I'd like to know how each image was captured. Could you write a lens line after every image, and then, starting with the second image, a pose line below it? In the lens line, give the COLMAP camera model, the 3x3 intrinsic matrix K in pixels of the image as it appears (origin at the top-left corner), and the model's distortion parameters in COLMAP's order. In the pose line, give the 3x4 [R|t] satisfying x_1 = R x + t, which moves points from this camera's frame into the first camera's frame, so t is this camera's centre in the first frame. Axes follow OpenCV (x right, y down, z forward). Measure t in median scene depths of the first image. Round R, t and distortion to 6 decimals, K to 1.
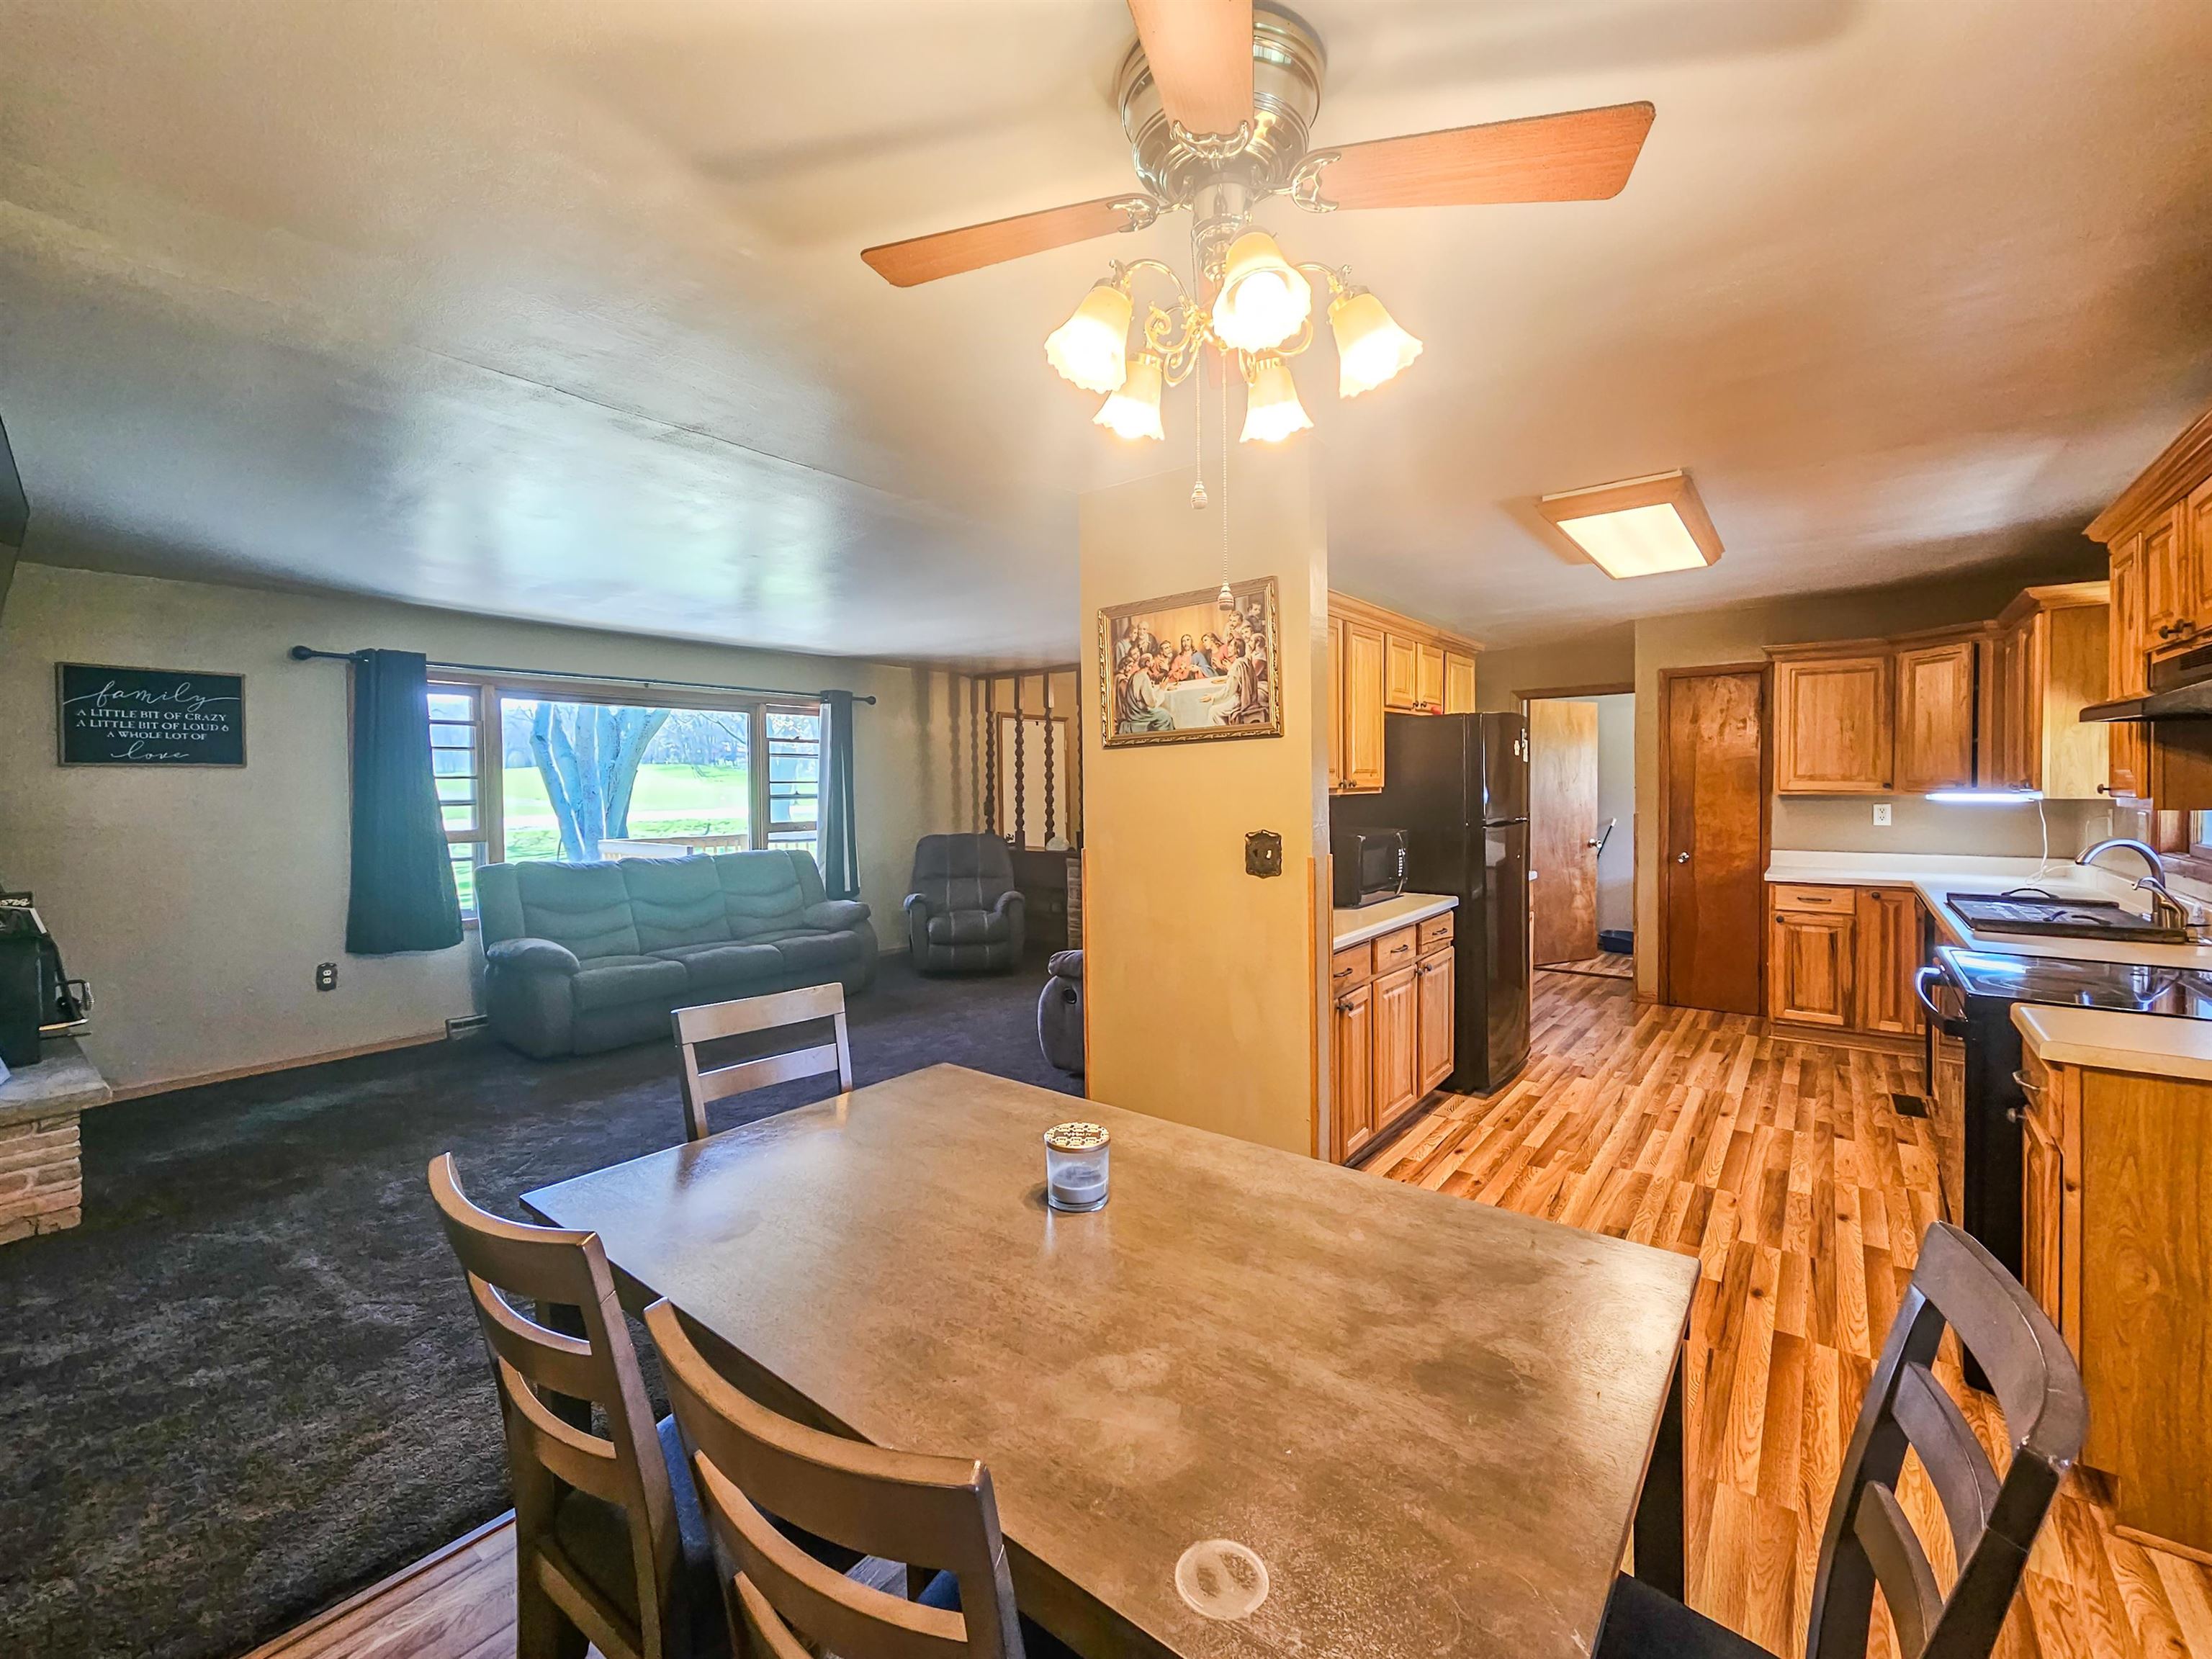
lens RADIAL K [[927.9, 0, 1087.8], [0, 927.9, 794.6], [0, 0, 1]] dist [0.000414, -0.000442]
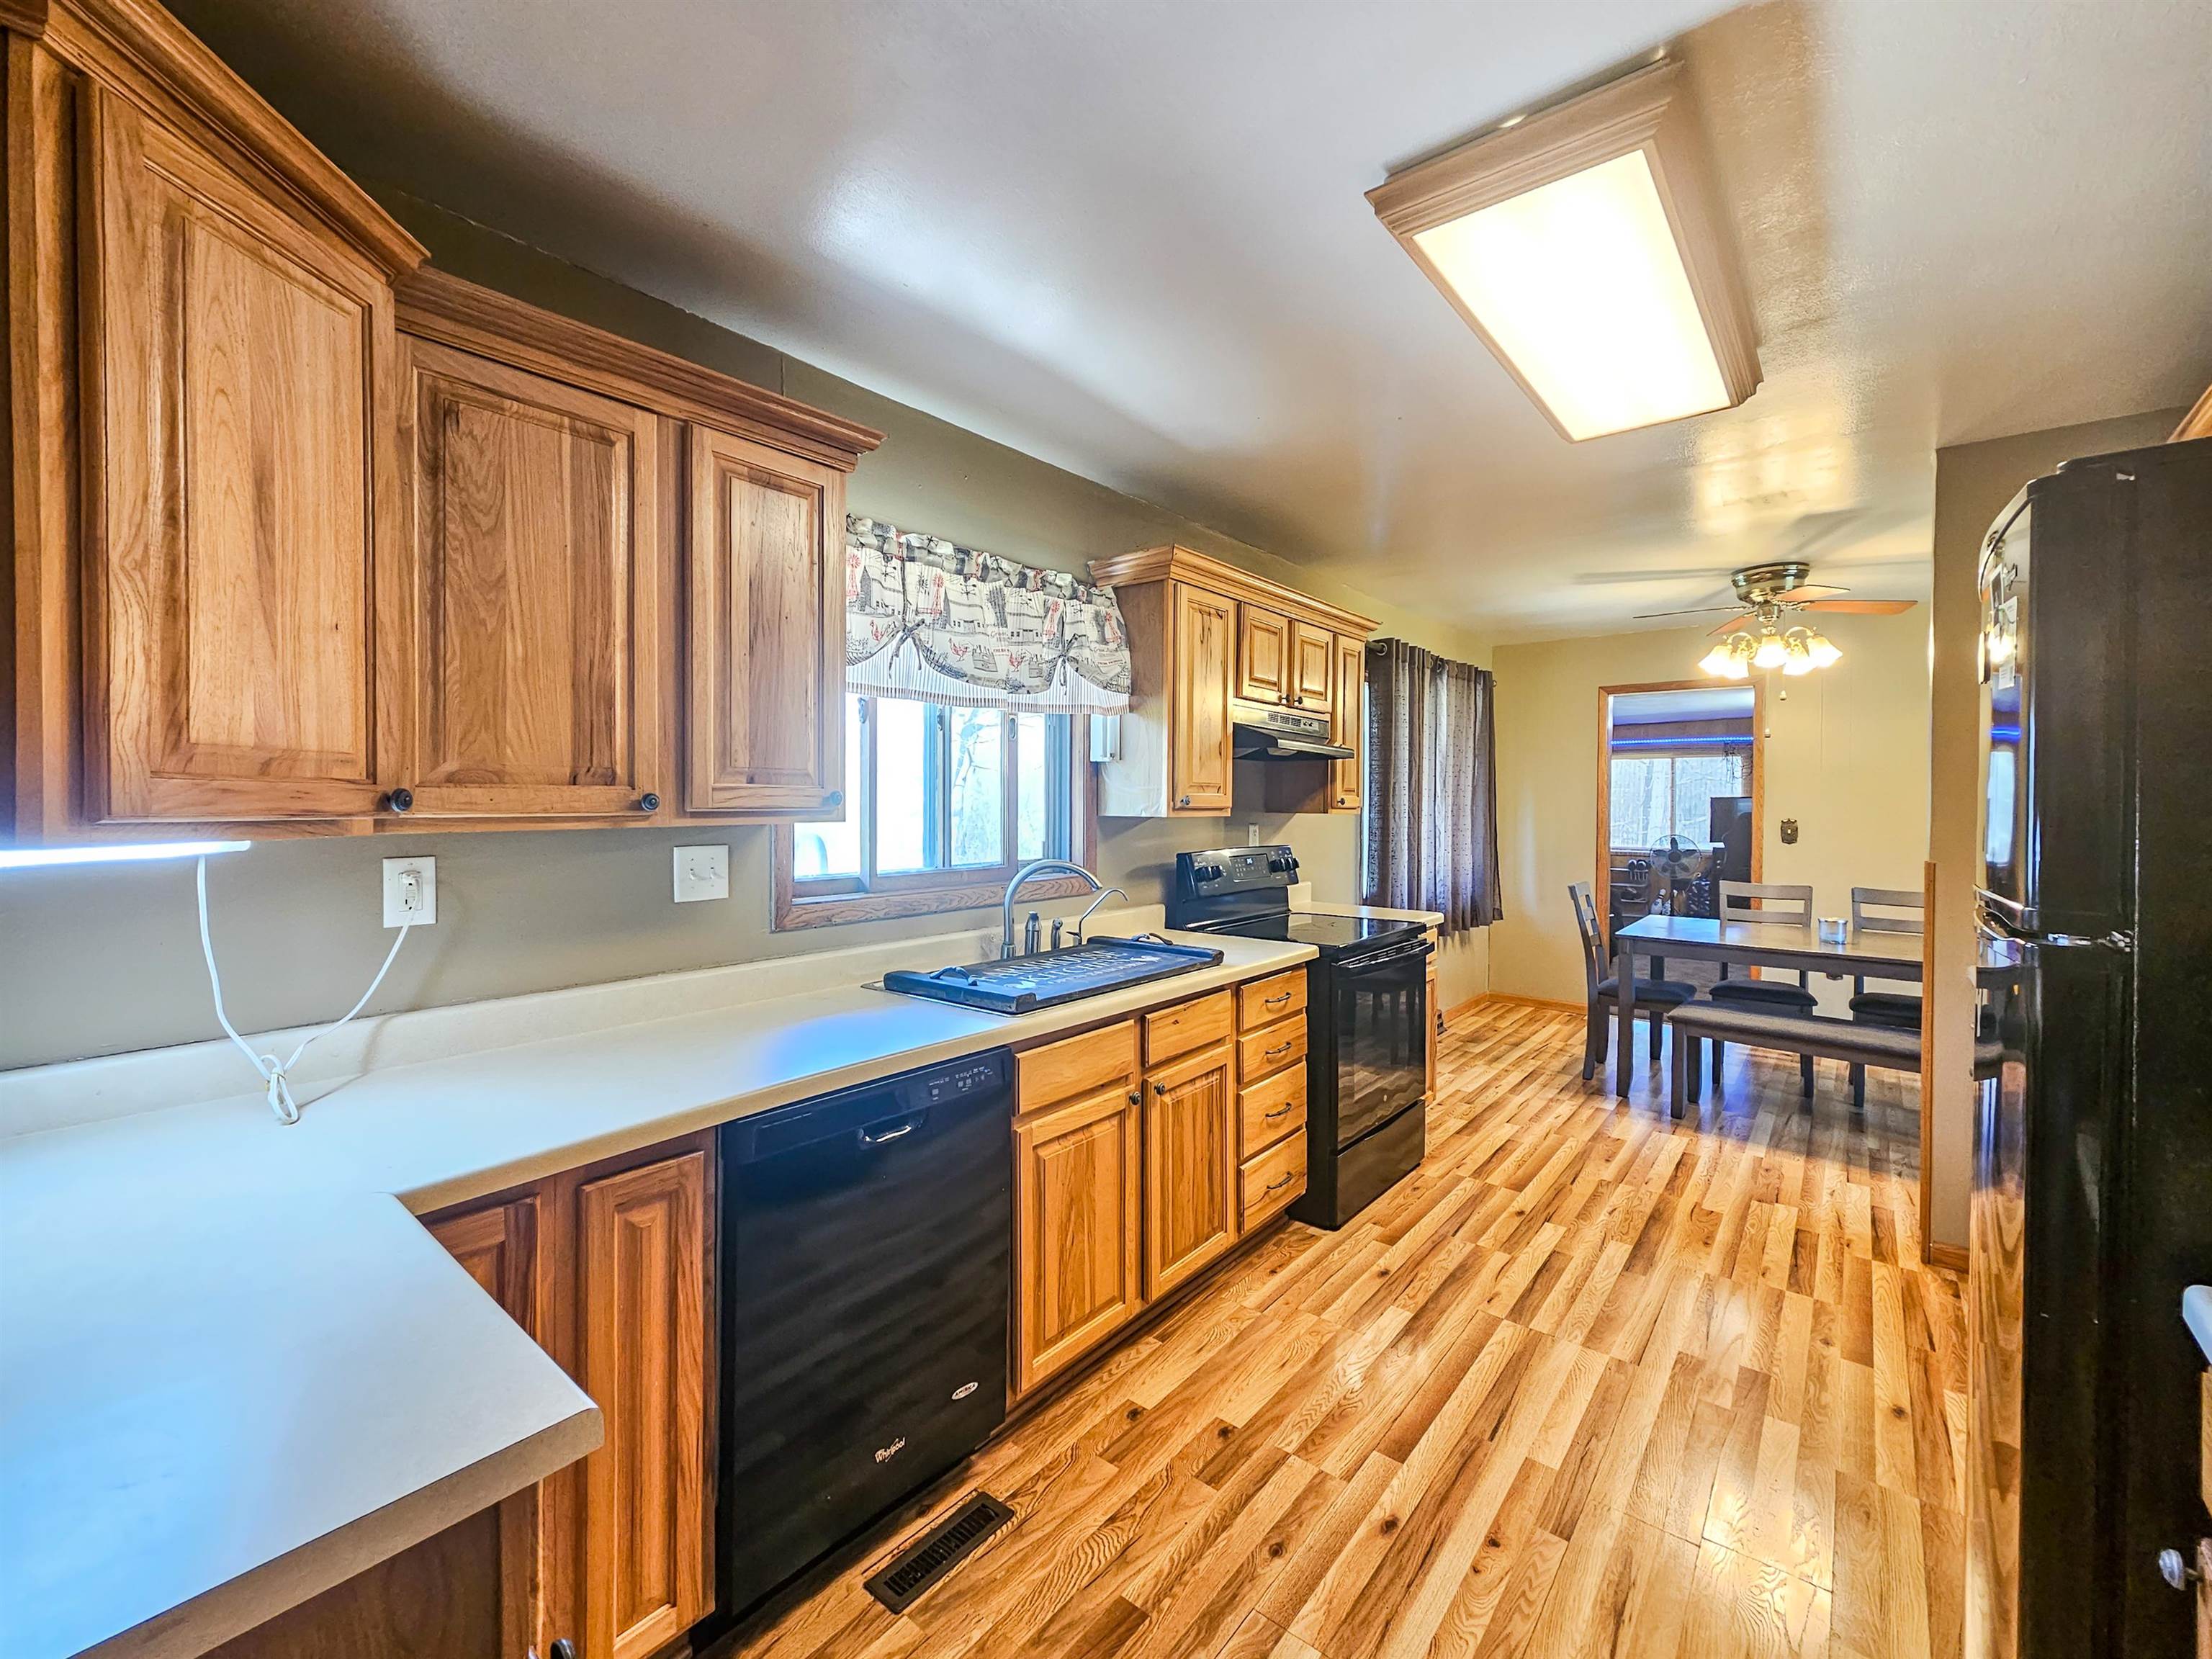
lens RADIAL K [[912.2, 0, 1147.2], [0, 912.2, 817.9], [0, 0, 1]] dist [0.000880, 0.000118]
pose [[-0.999805, 0.005962, -0.018843, 0.720979], [0.005397, 0.999538, 0.029896, -0.007610], [0.019012, 0.029789, -0.999375, 1.271252]]
